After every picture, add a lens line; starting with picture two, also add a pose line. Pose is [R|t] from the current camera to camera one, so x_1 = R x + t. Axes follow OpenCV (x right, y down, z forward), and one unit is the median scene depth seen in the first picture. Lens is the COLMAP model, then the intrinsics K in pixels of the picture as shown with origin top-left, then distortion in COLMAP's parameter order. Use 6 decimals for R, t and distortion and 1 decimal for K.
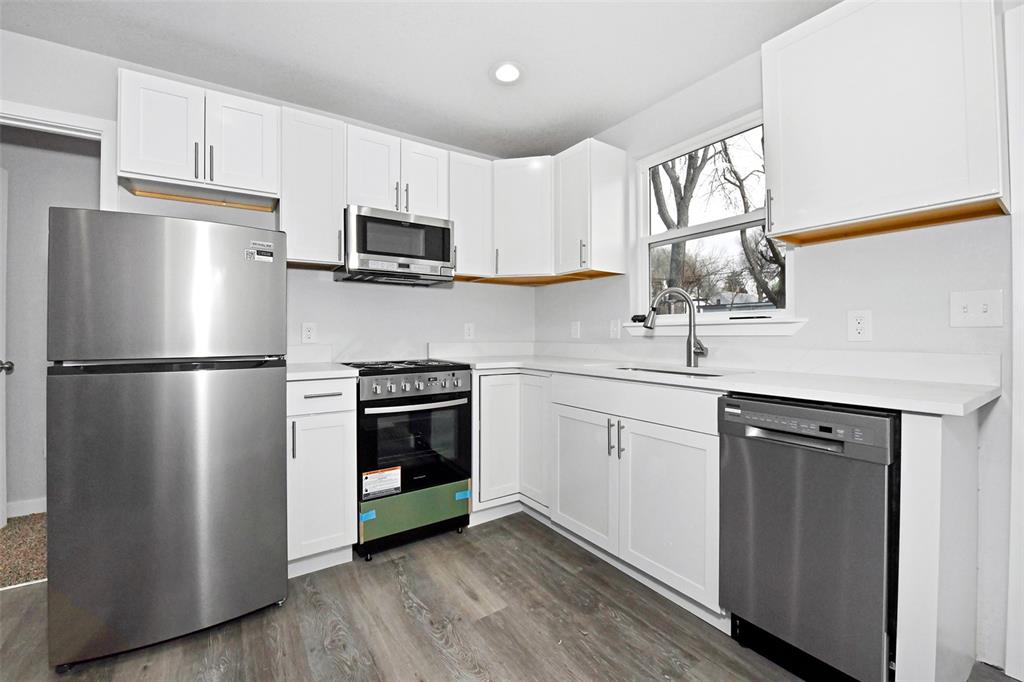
lens RADIAL K [[423.2, 0, 509.0], [0, 423.2, 333.7], [0, 0, 1]] dist [-0.002653, -0.000312]
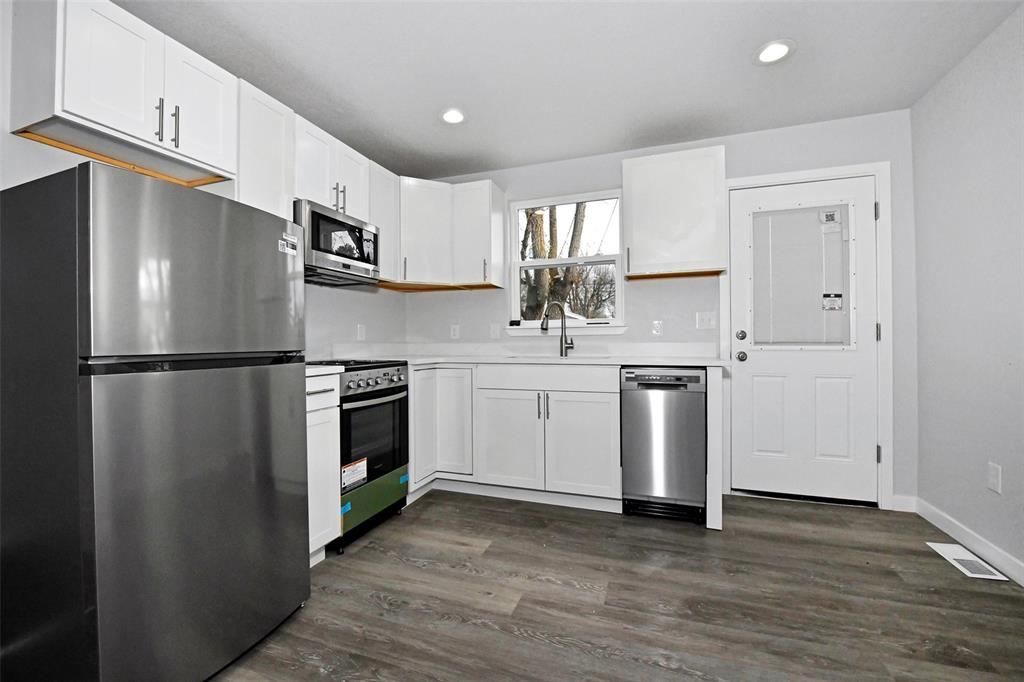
lens RADIAL K [[423.2, 0, 514.4], [0, 423.2, 340.9], [0, 0, 1]] dist [-0.002653, -0.000312]
pose [[0.801729, -0.003870, 0.597675, -0.591460], [0.005792, 0.999982, -0.001294, 0.026269], [-0.597659, 0.004499, 0.801738, -0.068625]]
